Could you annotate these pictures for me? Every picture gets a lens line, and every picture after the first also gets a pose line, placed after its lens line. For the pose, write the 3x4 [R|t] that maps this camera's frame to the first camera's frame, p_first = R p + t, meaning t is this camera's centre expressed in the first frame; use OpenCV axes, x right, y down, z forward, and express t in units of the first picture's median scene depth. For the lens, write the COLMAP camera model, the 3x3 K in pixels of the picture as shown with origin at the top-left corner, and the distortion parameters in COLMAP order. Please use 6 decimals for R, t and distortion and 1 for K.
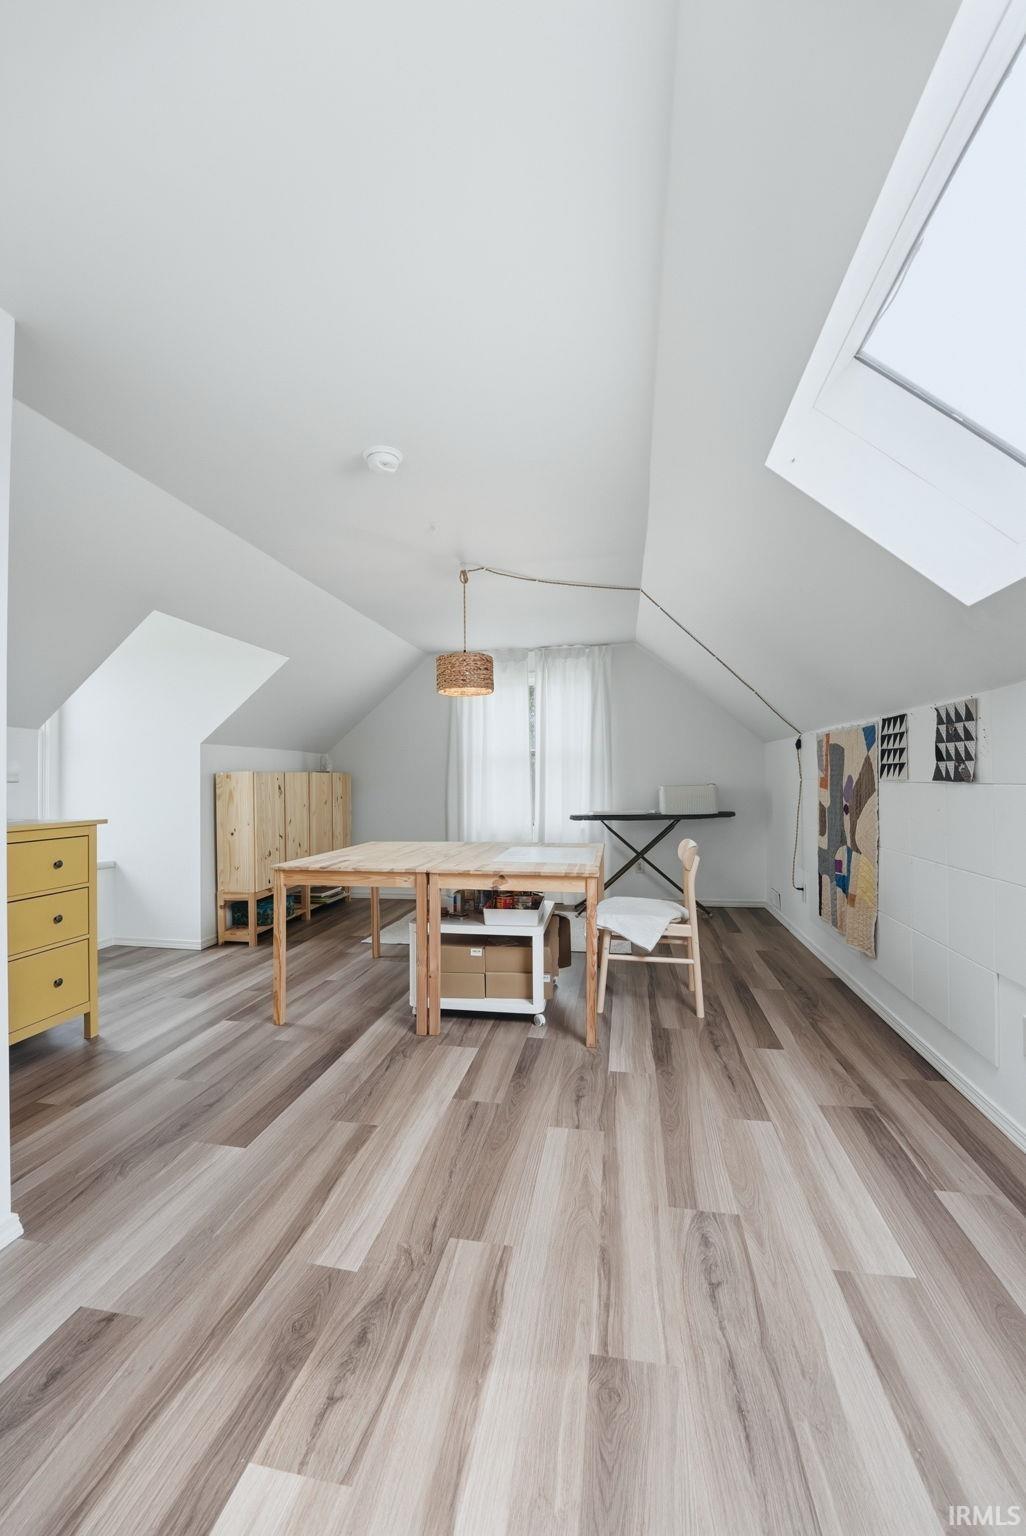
lens RADIAL K [[653.7, 0, 510.8], [0, 653.7, 772.5], [0, 0, 1]] dist [-0.027443, 0.000478]
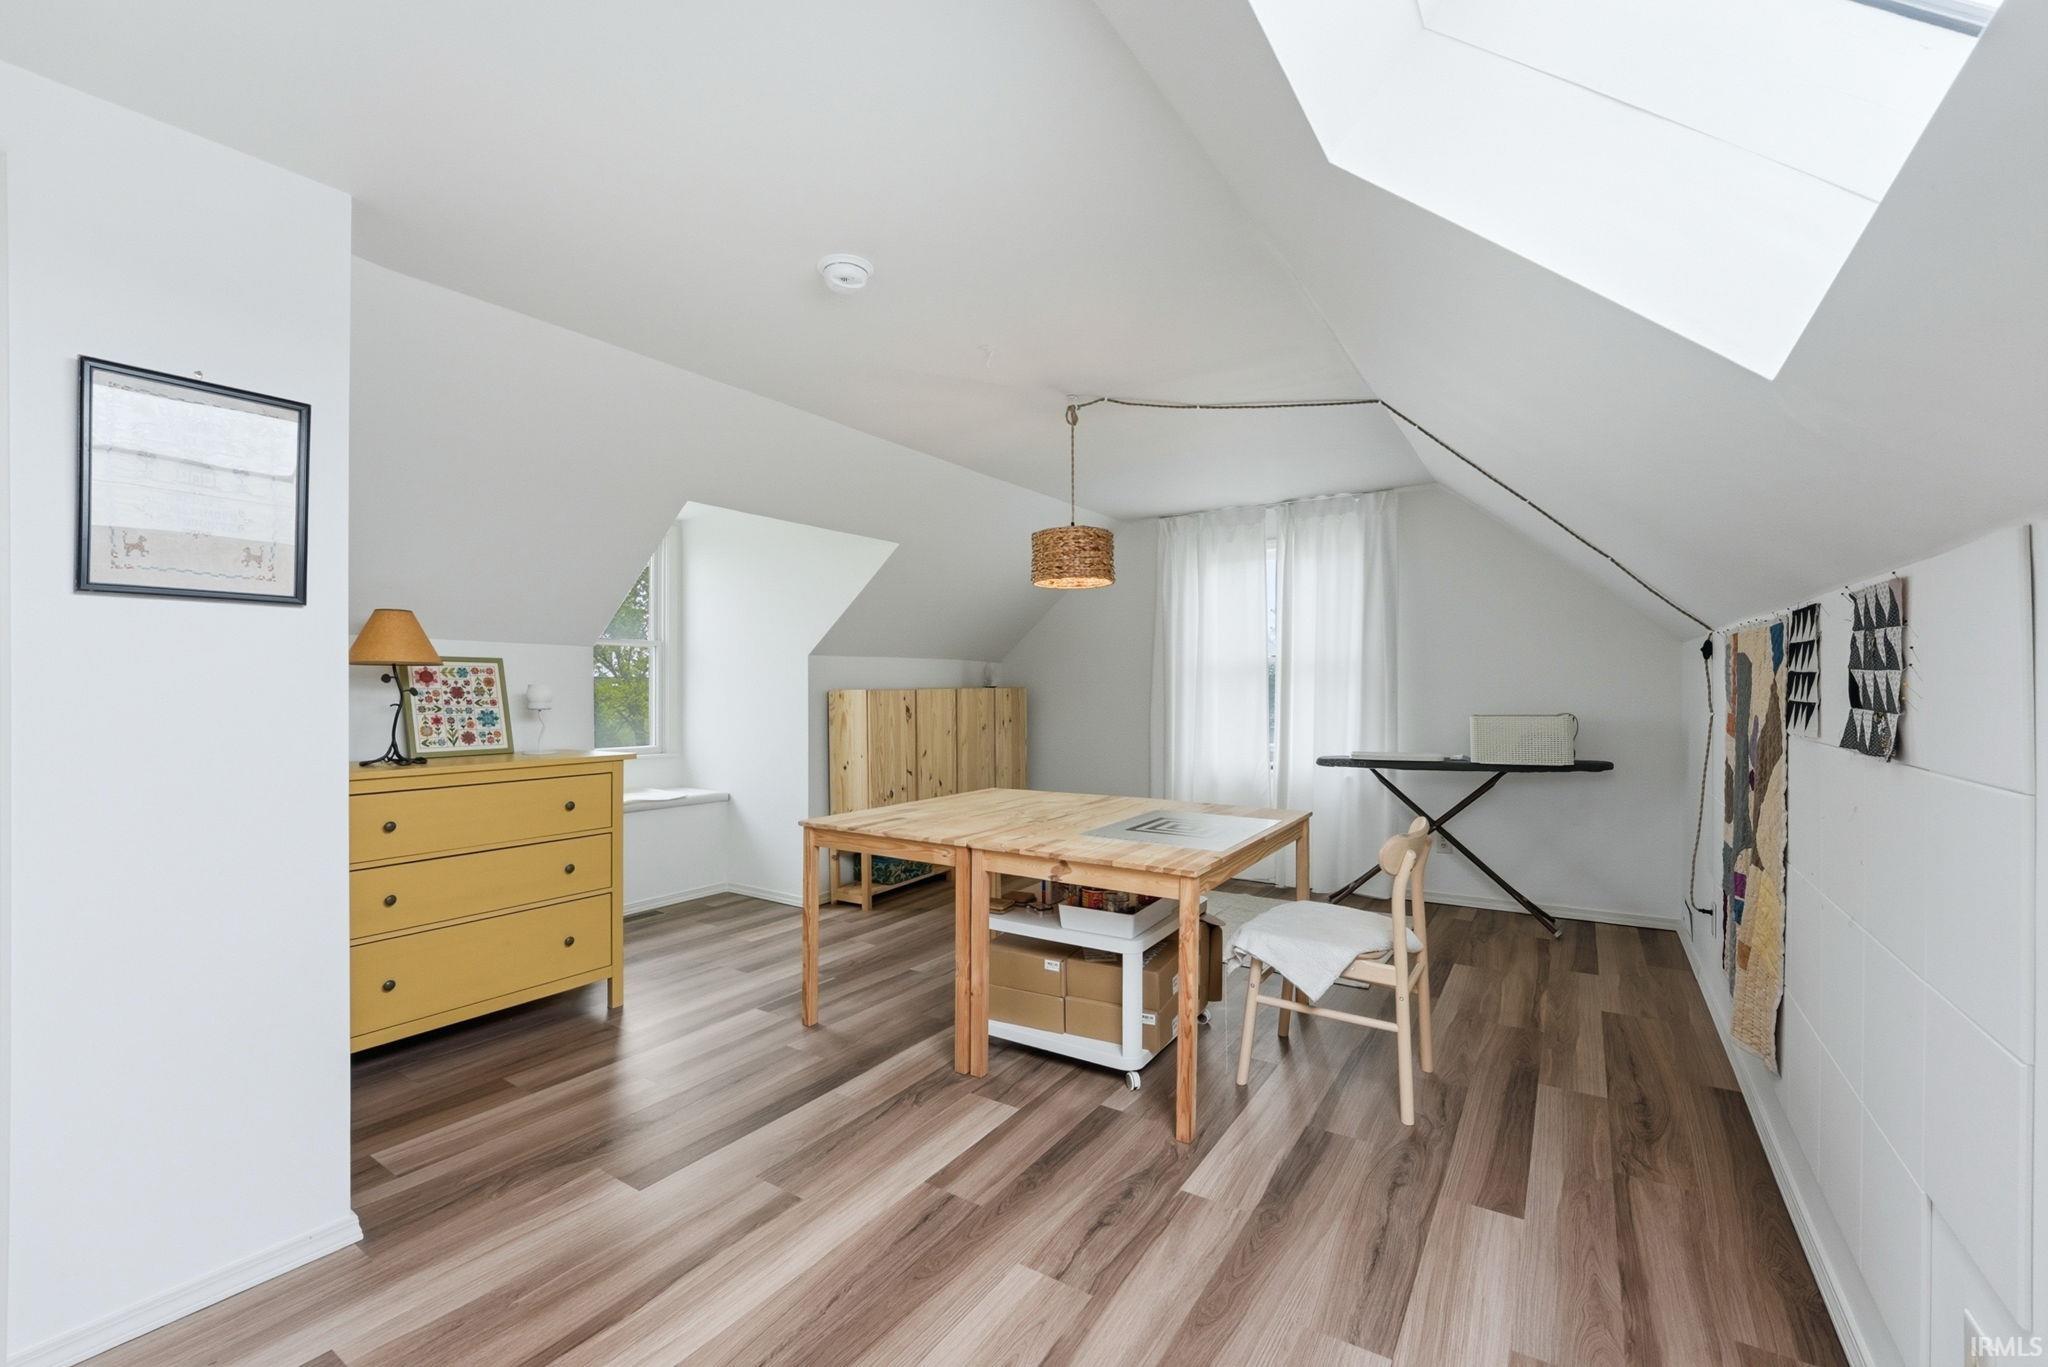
lens RADIAL K [[871.6, 0, 1009.7], [0, 871.6, 691.6], [0, 0, 1]] dist [-0.027443, 0.000478]
pose [[0.918331, 0.008804, -0.395717, 0.275008], [-0.000465, 0.999776, 0.021165, -0.033644], [0.395814, -0.019252, 0.918129, 0.149605]]
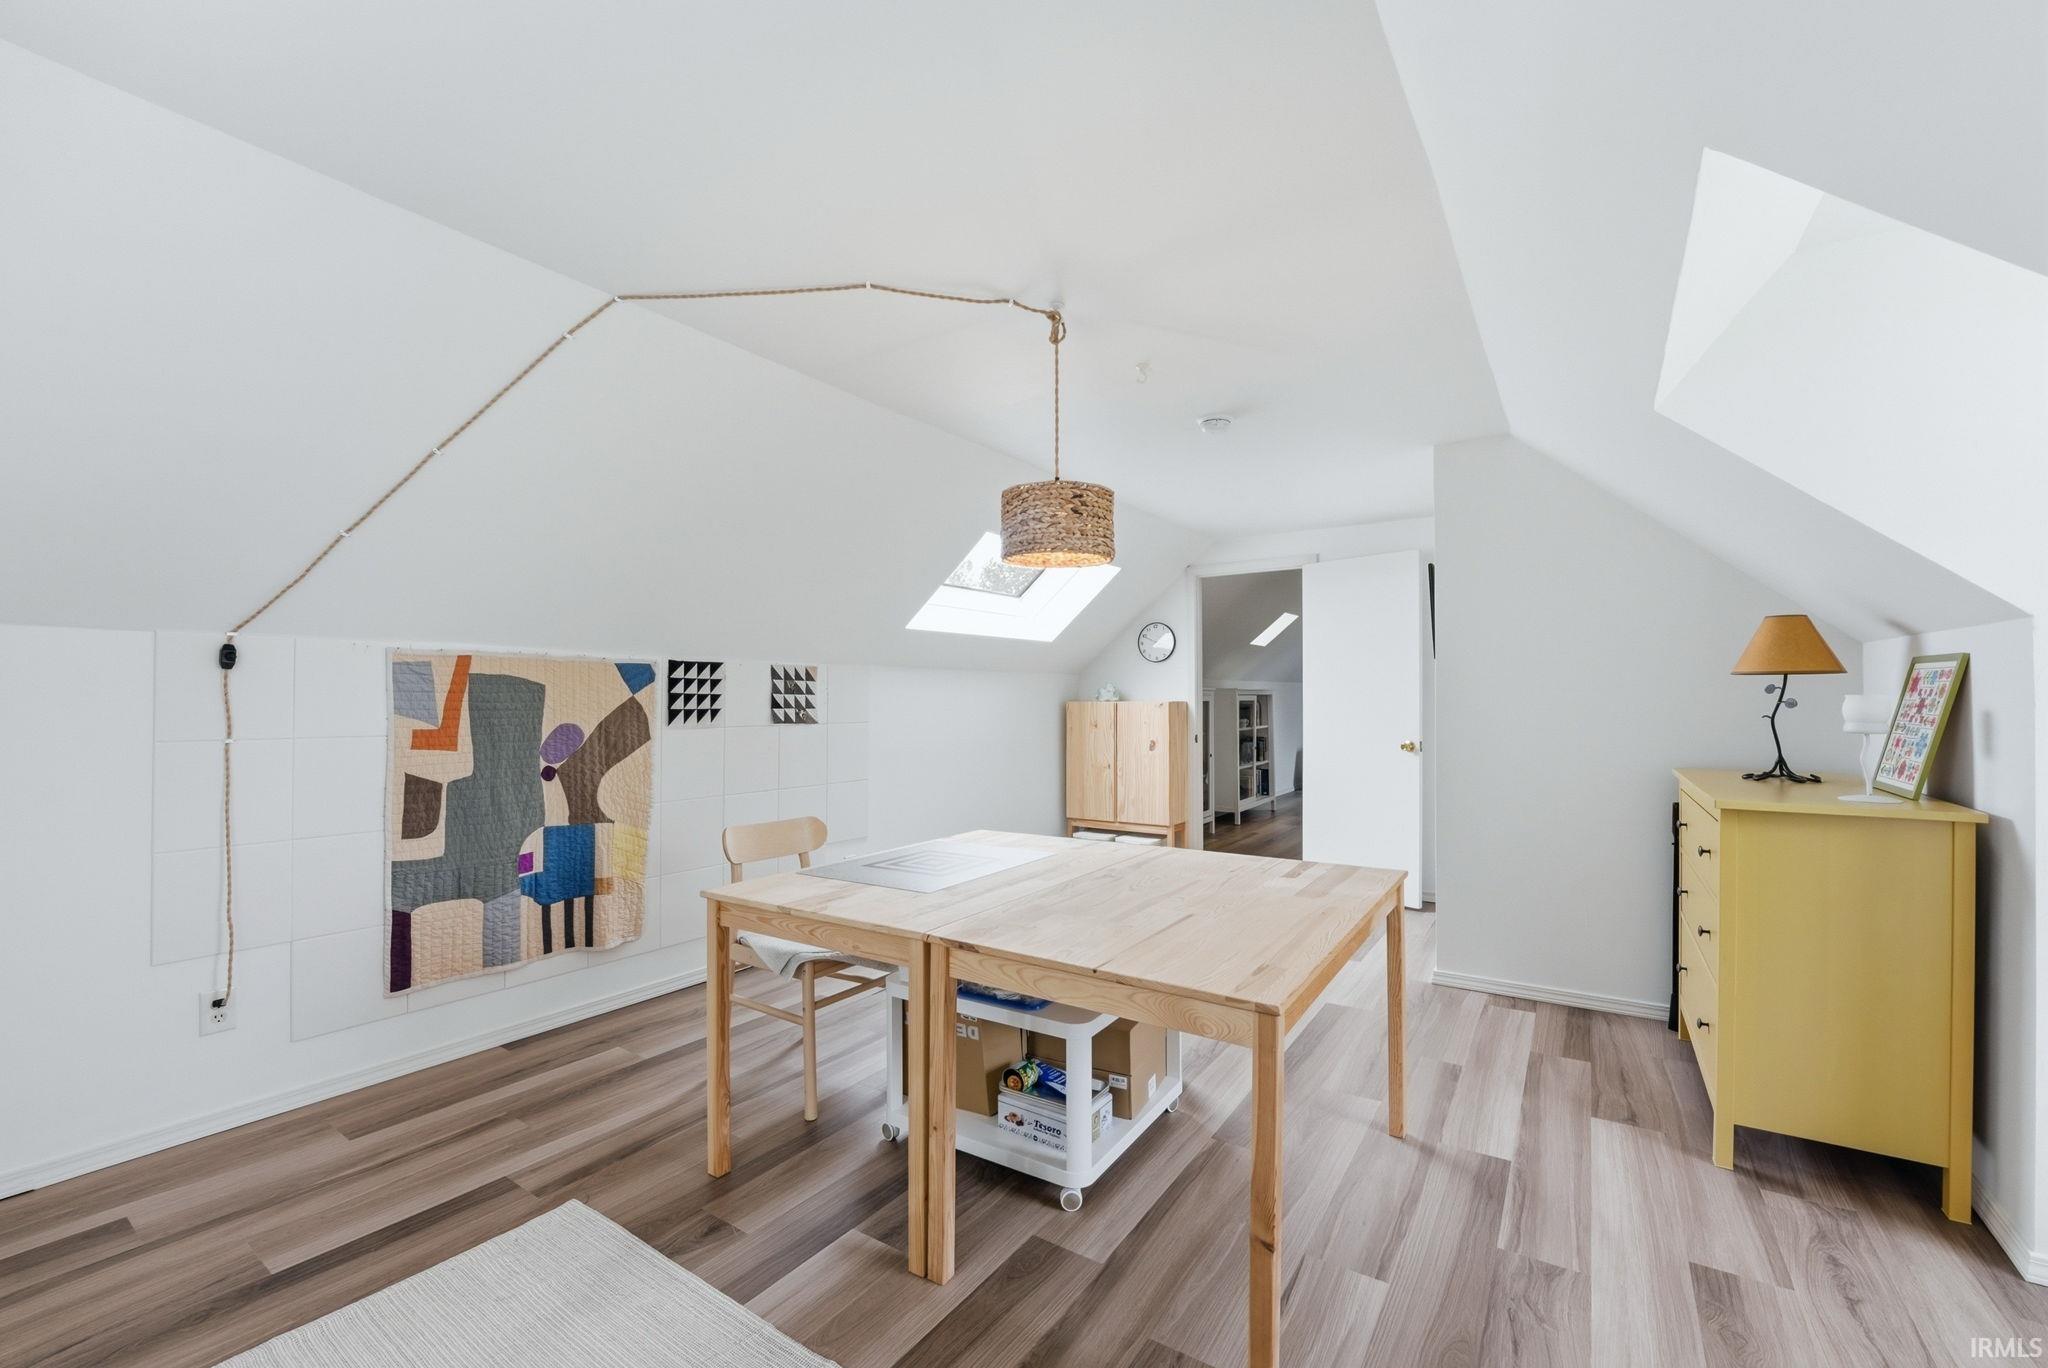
lens RADIAL K [[871.6, 0, 1019.7], [0, 871.6, 693.2], [0, 0, 1]] dist [-0.027443, 0.000478]
pose [[-0.917916, 0.009876, 0.396652, -0.358416], [0.003222, 0.999843, -0.017438, -0.012725], [-0.396762, -0.014729, -0.917803, 1.904729]]
